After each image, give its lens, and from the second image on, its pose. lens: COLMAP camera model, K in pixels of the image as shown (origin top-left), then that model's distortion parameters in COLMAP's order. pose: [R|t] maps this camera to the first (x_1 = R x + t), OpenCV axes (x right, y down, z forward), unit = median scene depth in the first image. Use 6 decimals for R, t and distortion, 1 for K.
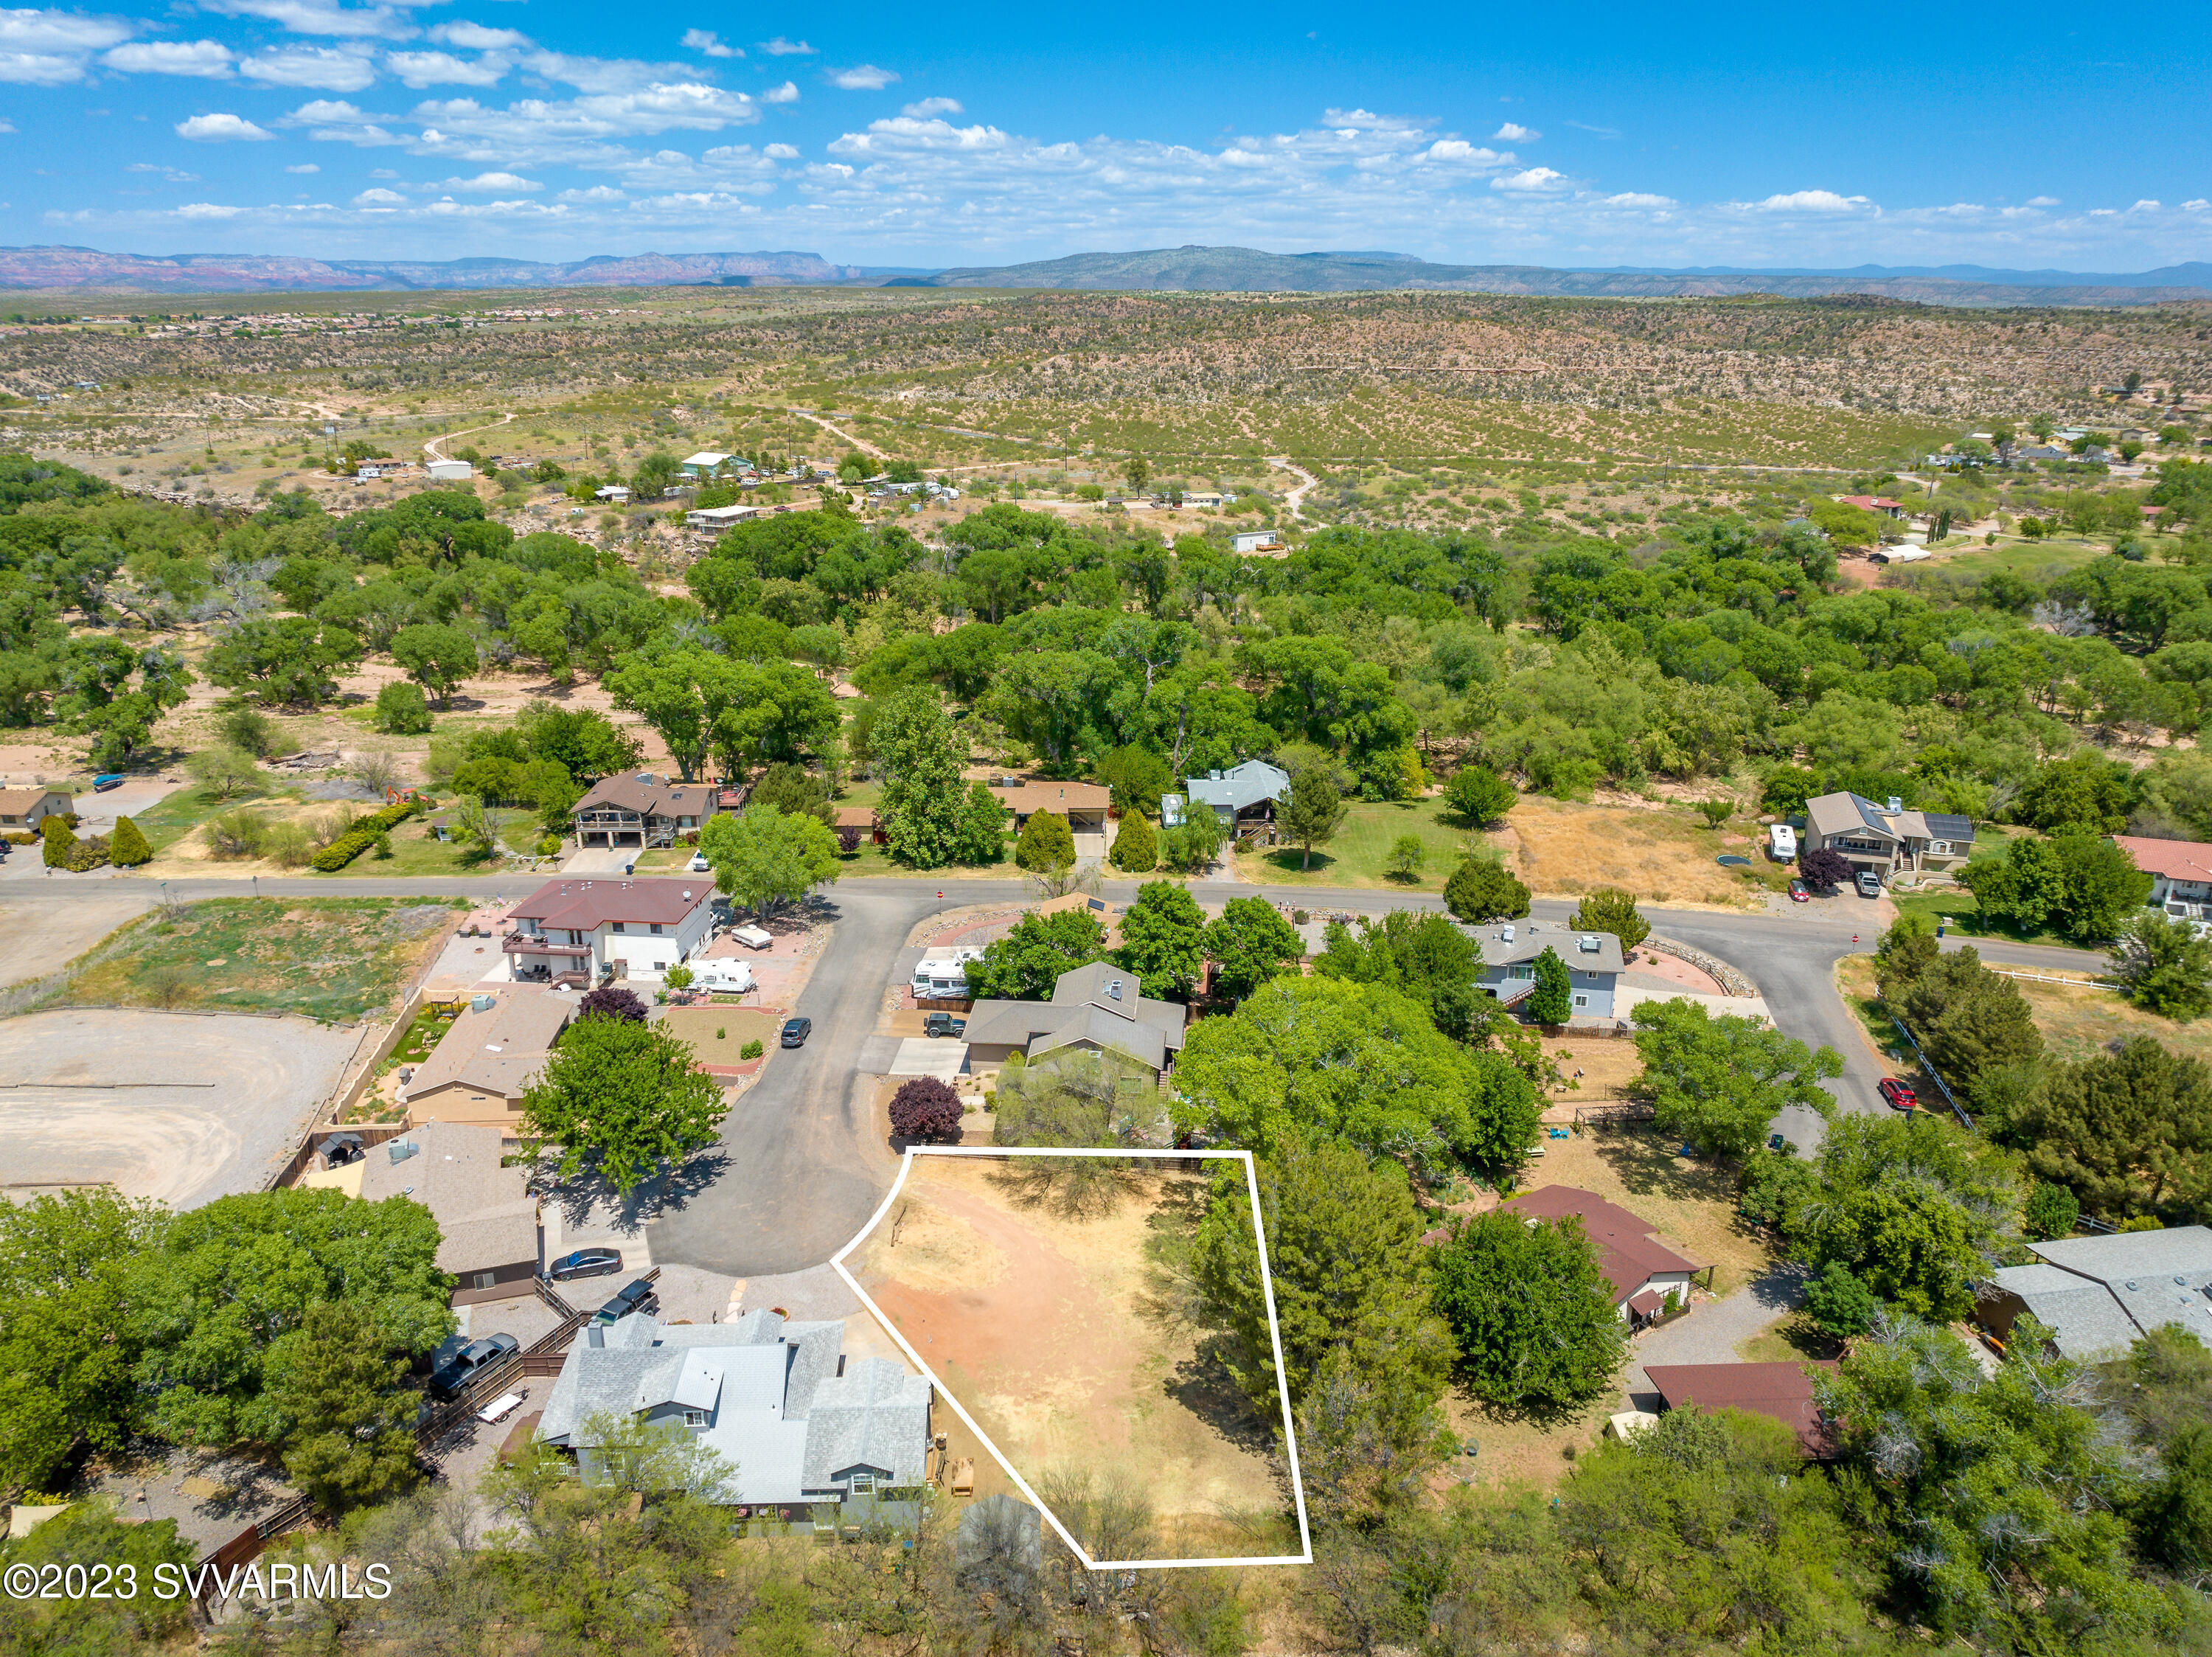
lens RADIAL K [[1567.3, 0, 1106.0], [0, 1567.3, 828.5], [0, 0, 1]] dist [-0.037290, 0.007286]
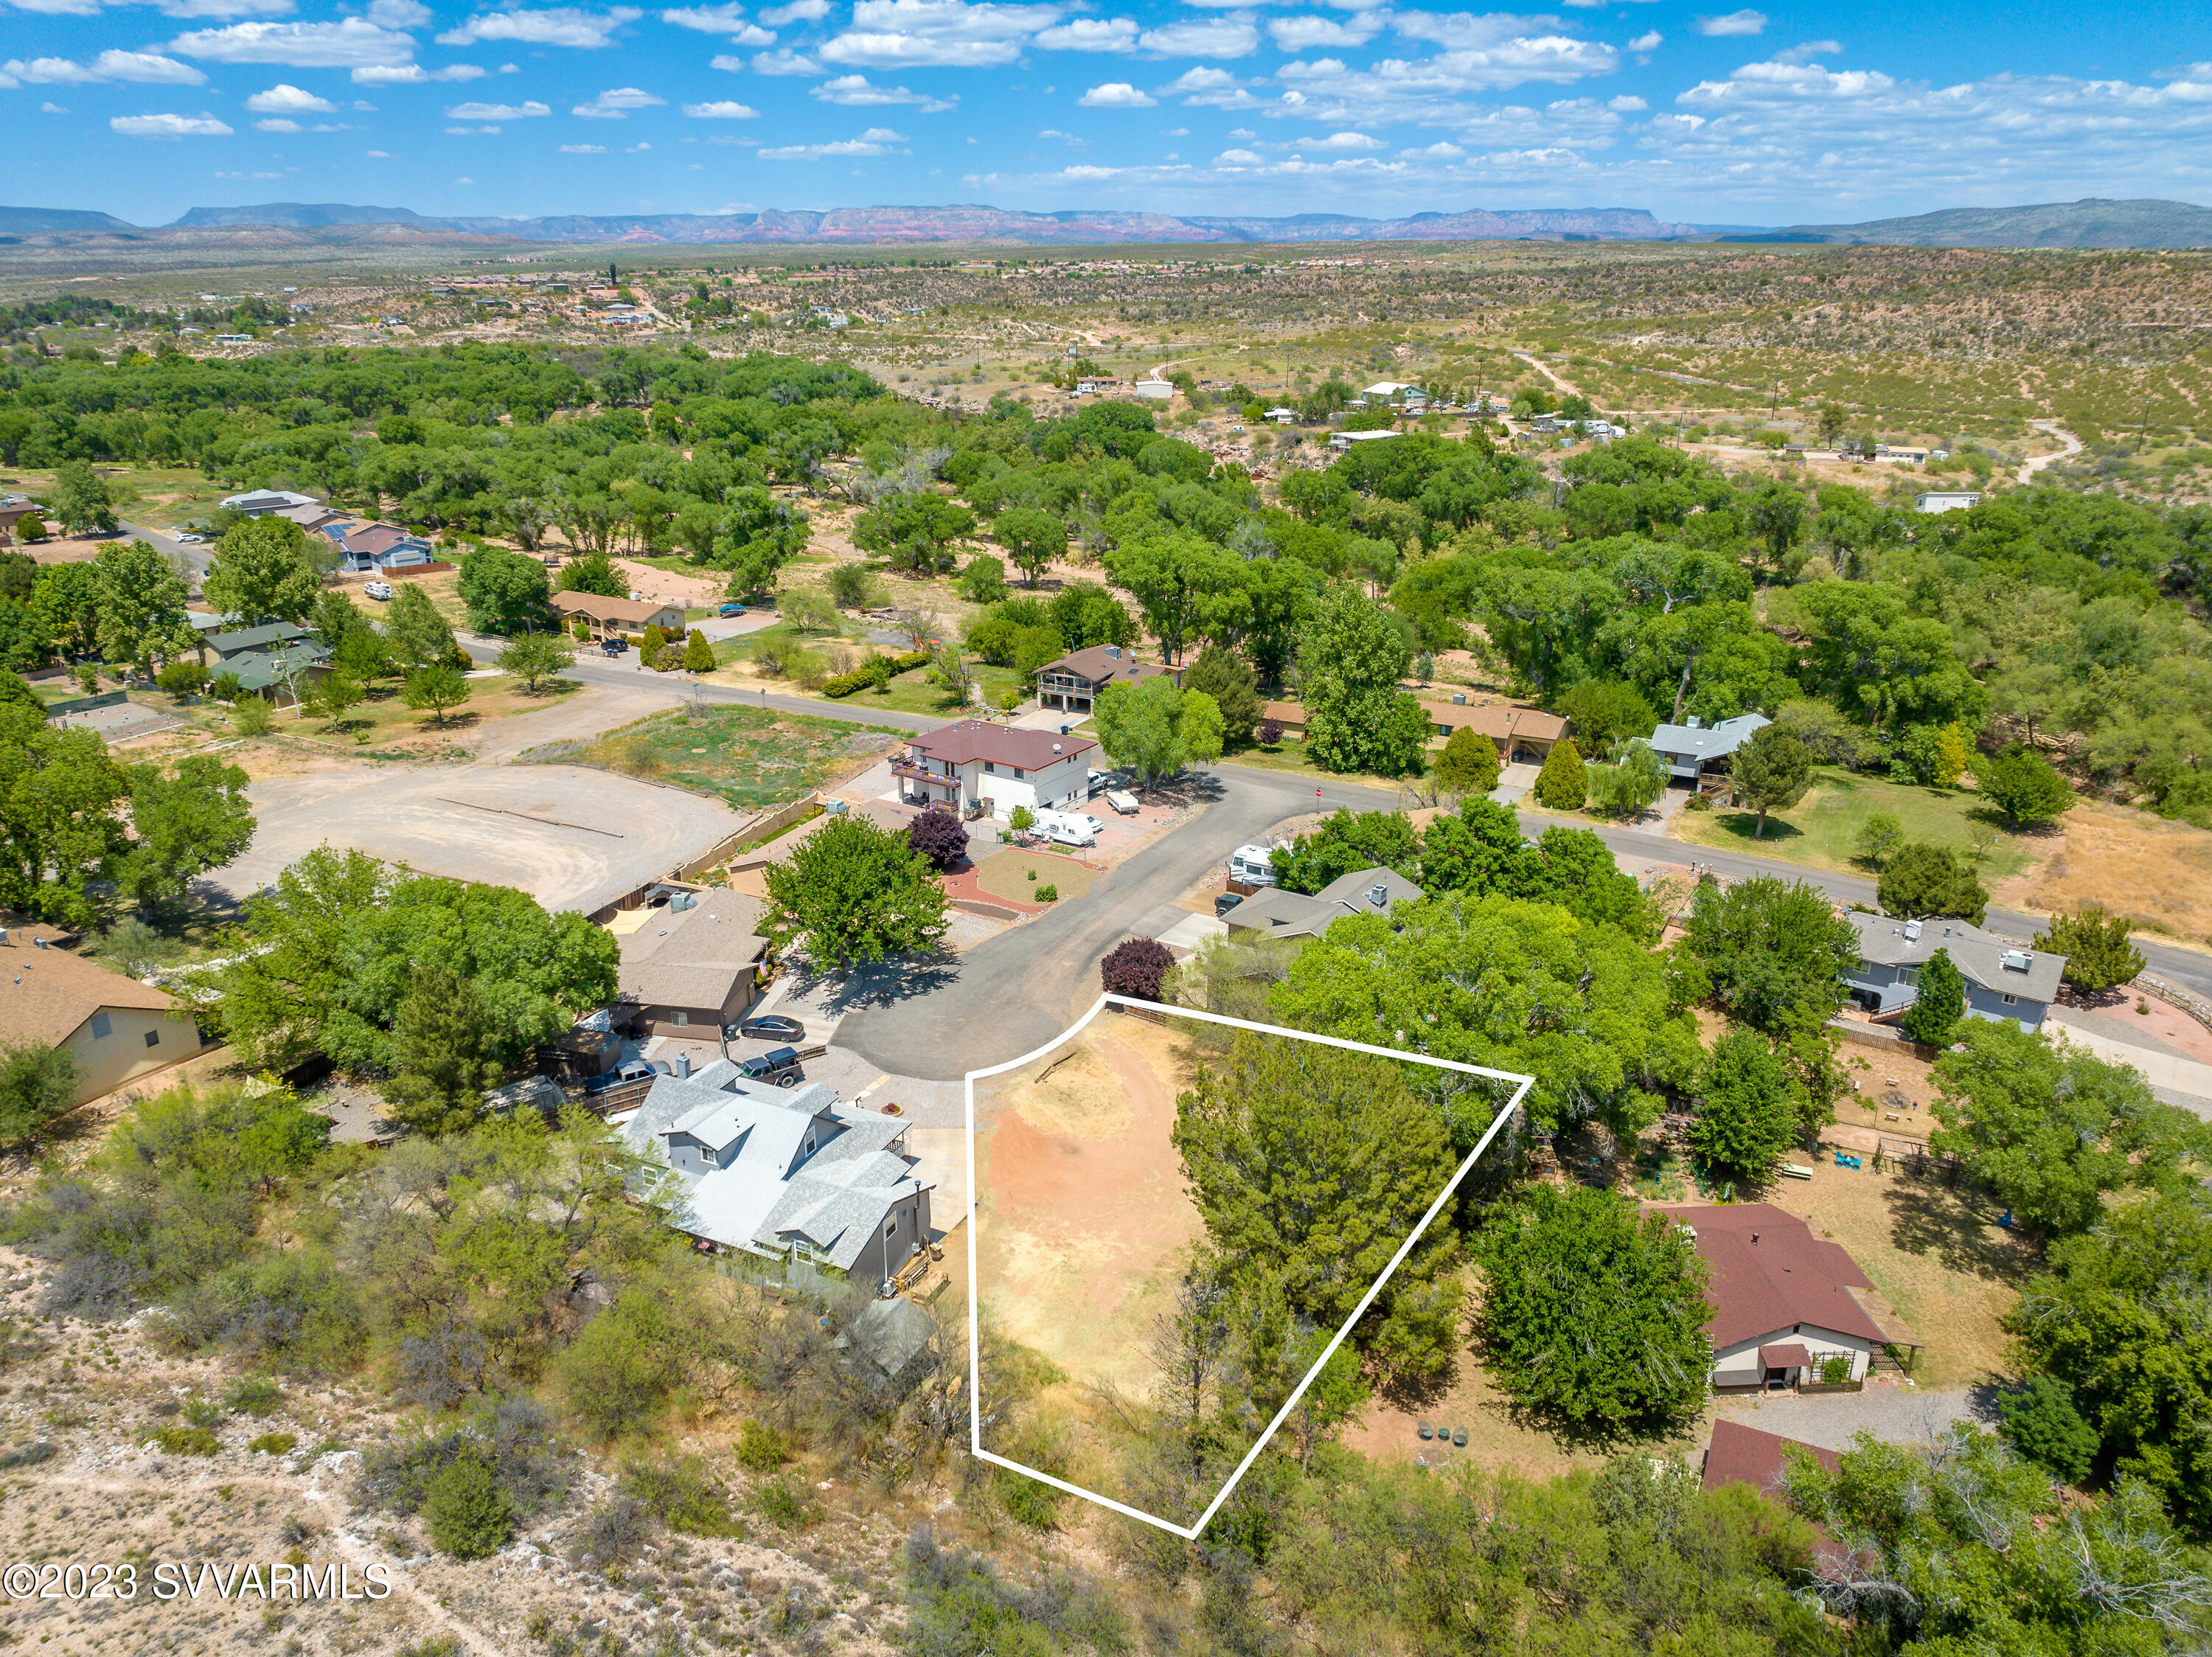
lens RADIAL K [[1567.3, 0, 1106.0], [0, 1567.3, 828.5], [0, 0, 1]] dist [-0.037290, 0.007286]
pose [[0.881154, 0.160521, -0.444747, 0.111337], [-0.150166, 0.986917, 0.058690, 0.014362], [0.448350, 0.015071, 0.893731, 0.042766]]
